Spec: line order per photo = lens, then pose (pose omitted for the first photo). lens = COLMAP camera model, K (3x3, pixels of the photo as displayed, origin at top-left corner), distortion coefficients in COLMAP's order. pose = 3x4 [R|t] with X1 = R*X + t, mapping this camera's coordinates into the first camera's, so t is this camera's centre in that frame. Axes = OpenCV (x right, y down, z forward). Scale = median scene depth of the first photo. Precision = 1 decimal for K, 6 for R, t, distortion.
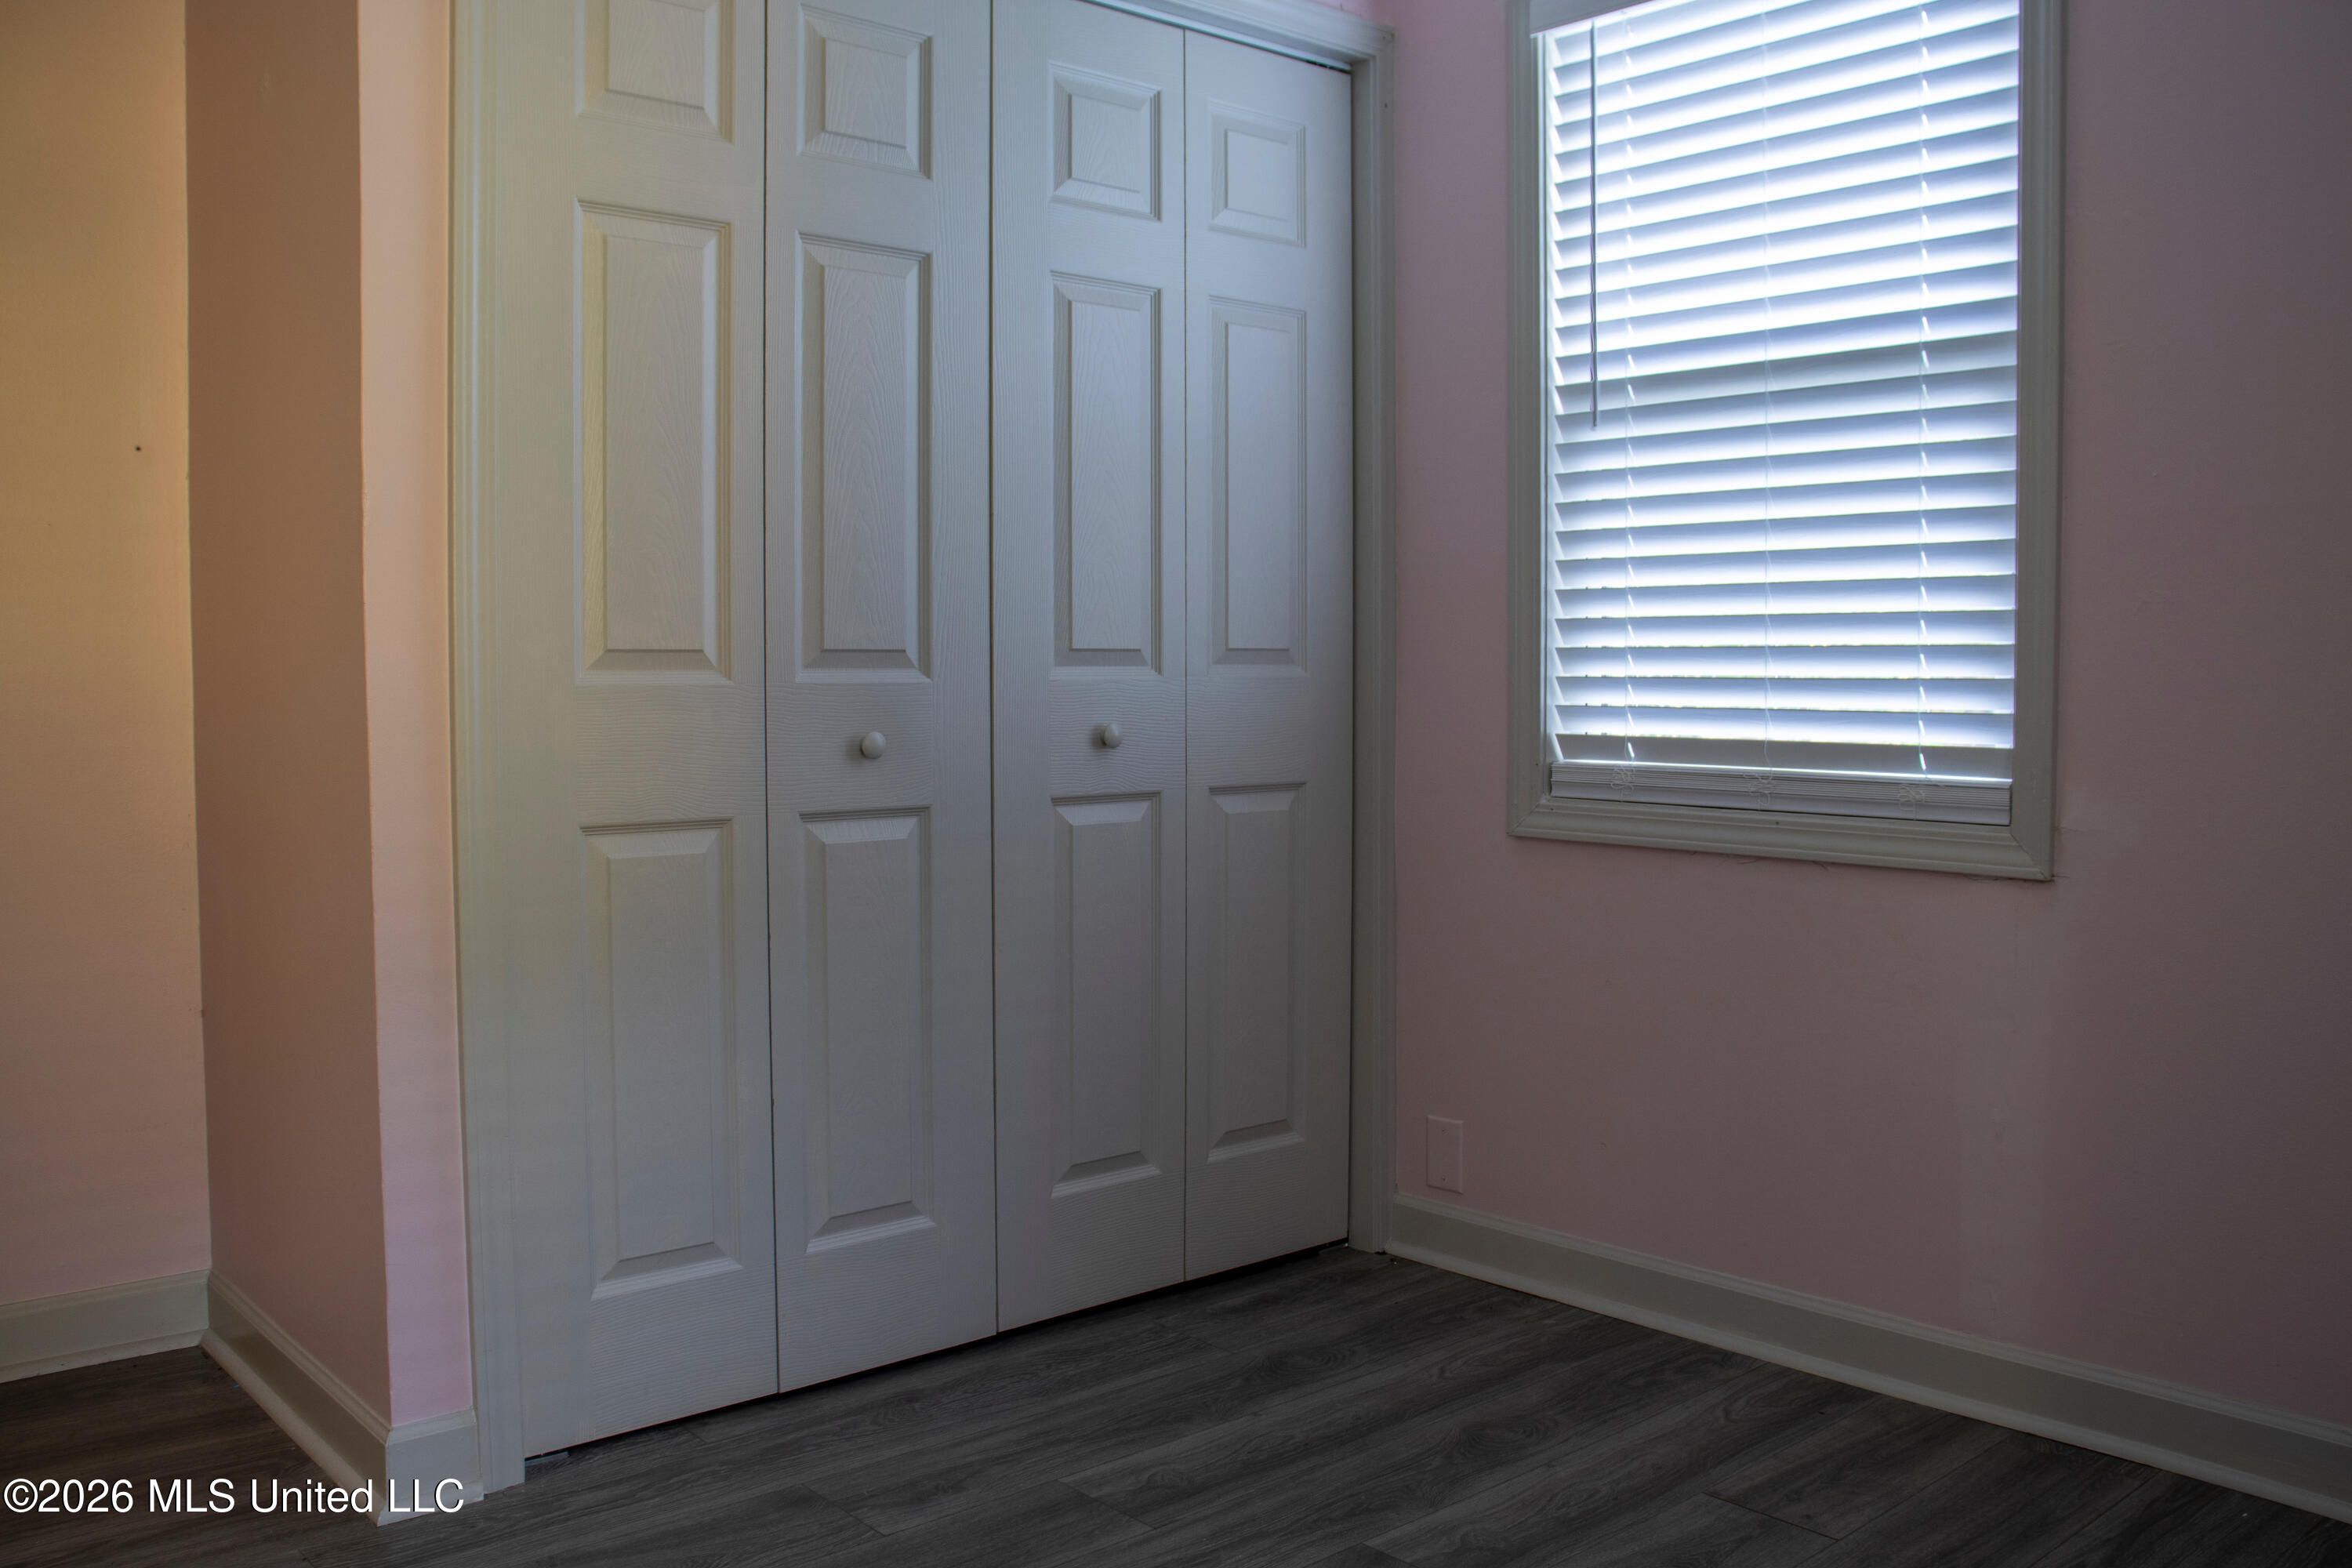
lens RADIAL K [[1961.7, 0, 1176.0], [0, 1961.7, 784.0], [0, 0, 1]] dist [-0.134371, -0.000125]
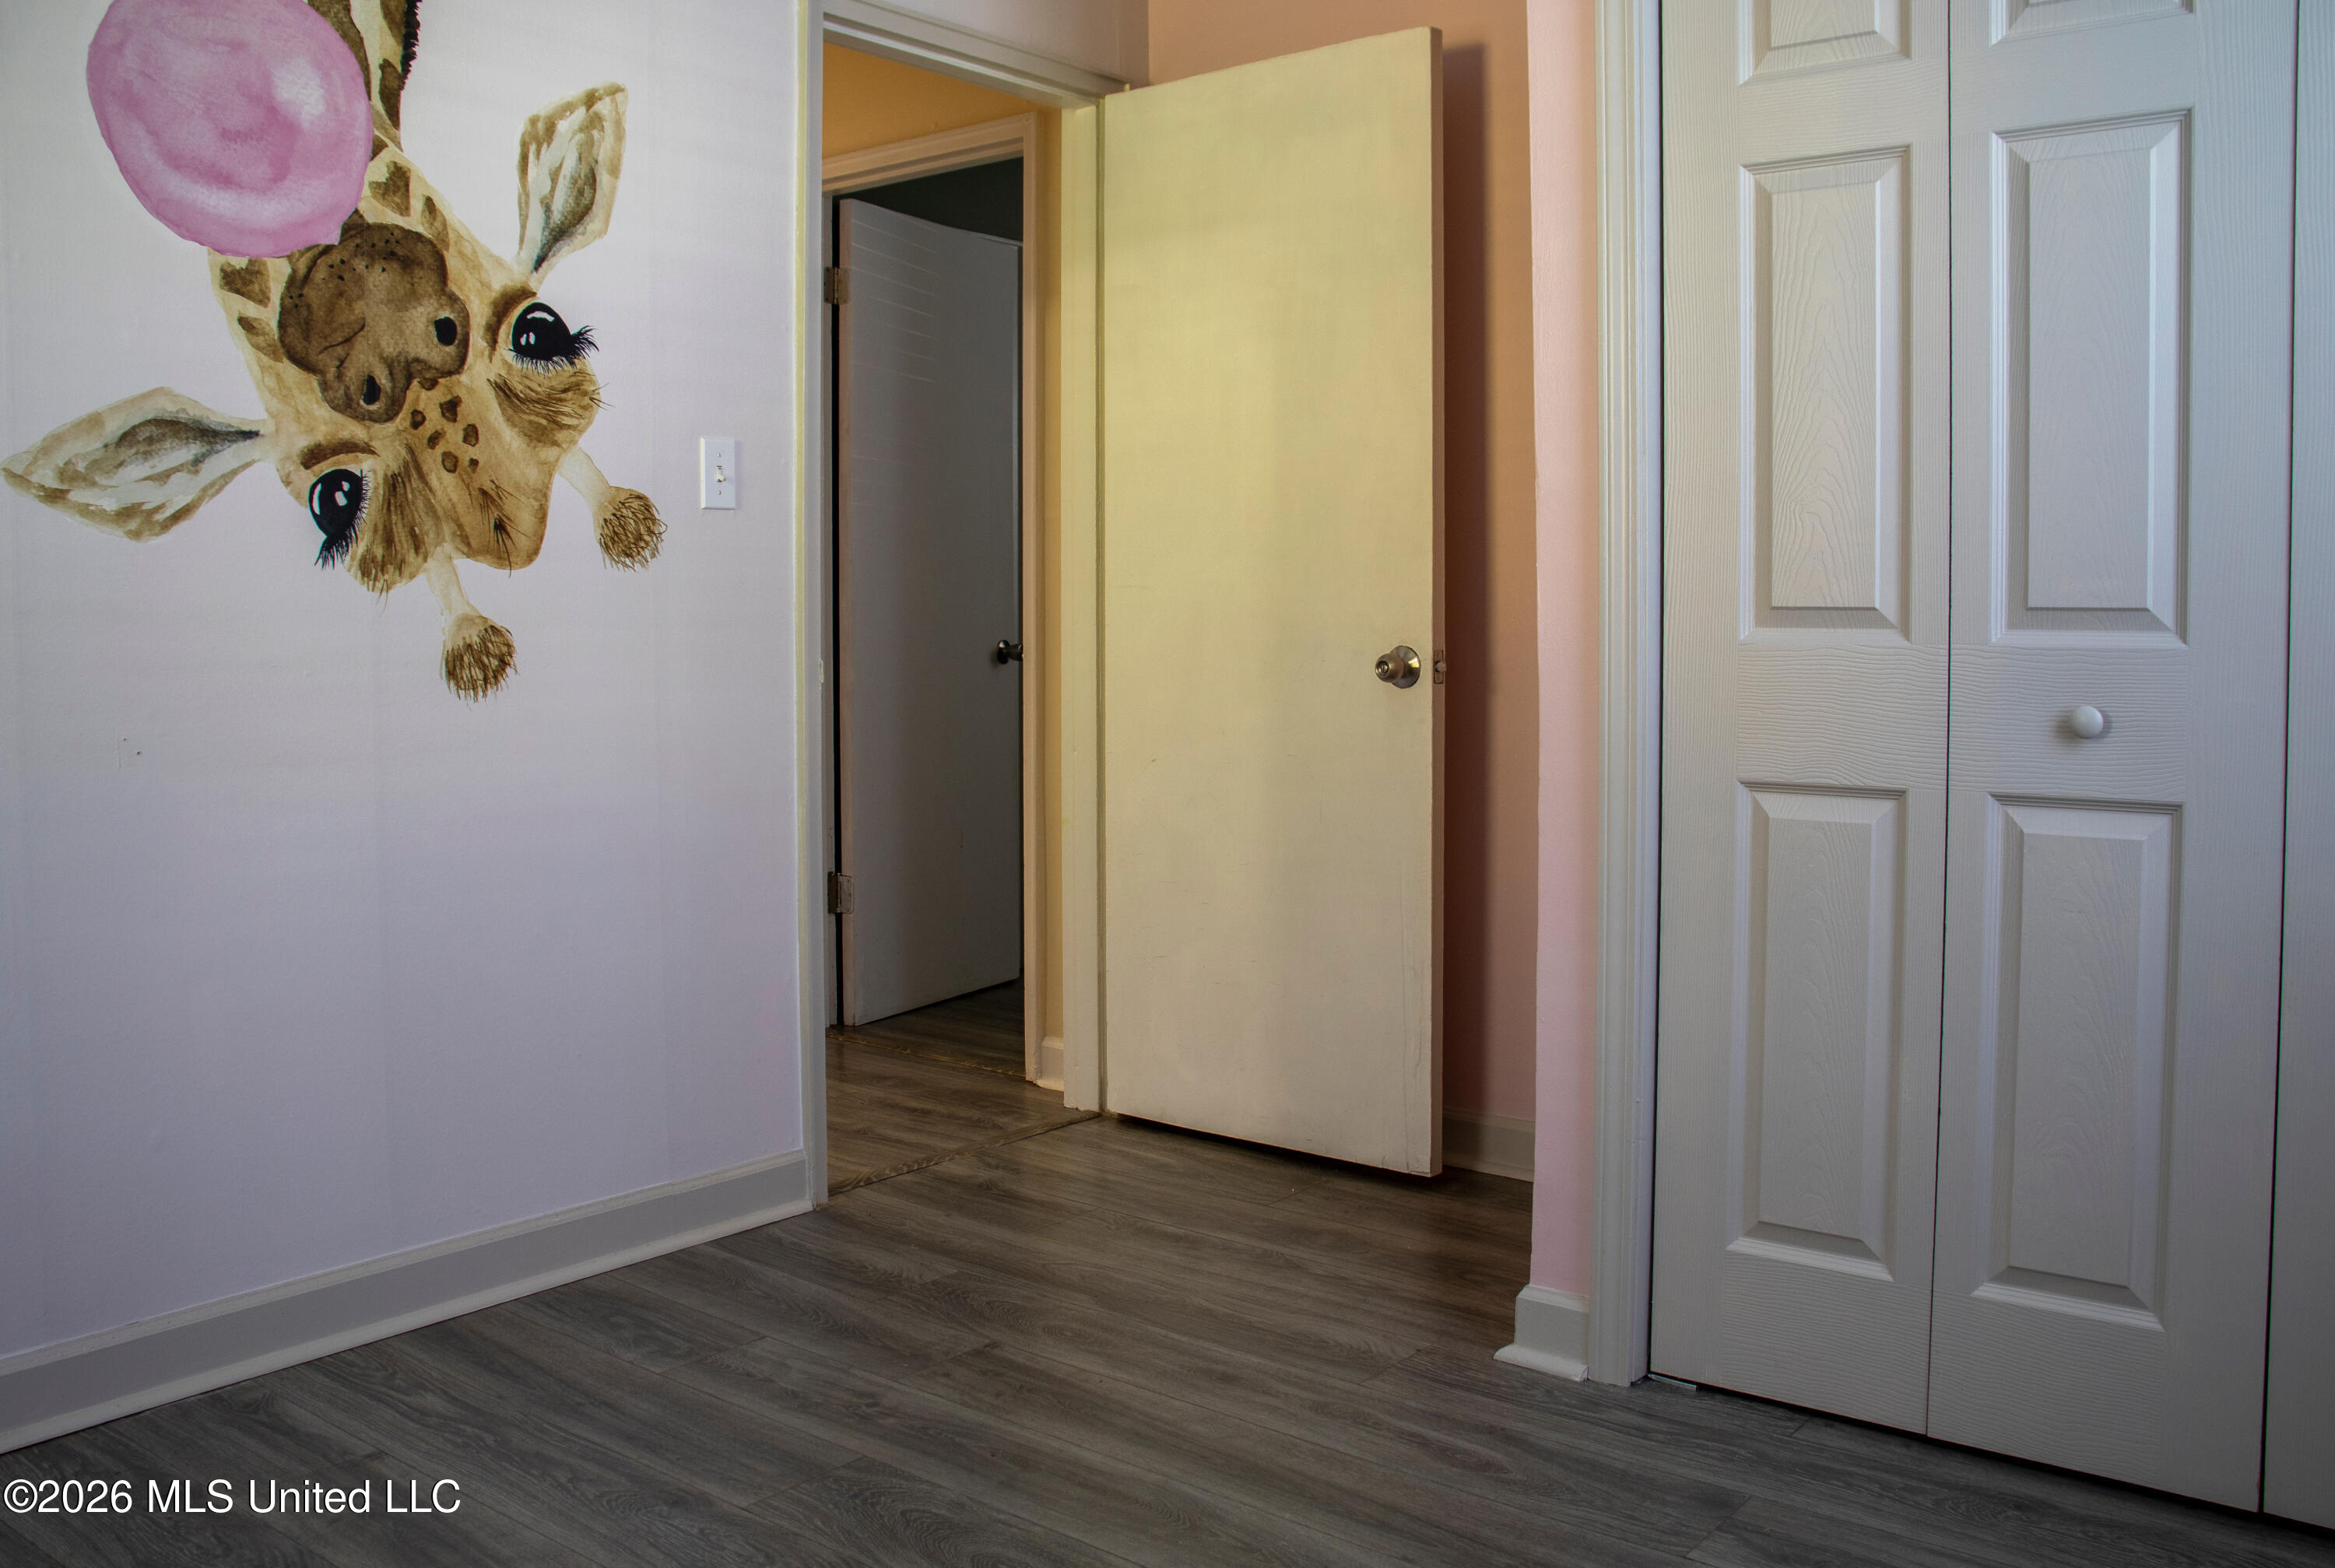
lens RADIAL K [[1952.7, 0, 1169.7], [0, 1952.7, 714.4], [0, 0, 1]] dist [-0.080032, 0.007113]
pose [[0.171363, 0.044404, -0.984207, 0.614535], [-0.059593, 0.997622, 0.034633, -0.029779], [0.983404, 0.052717, 0.173602, 0.498594]]
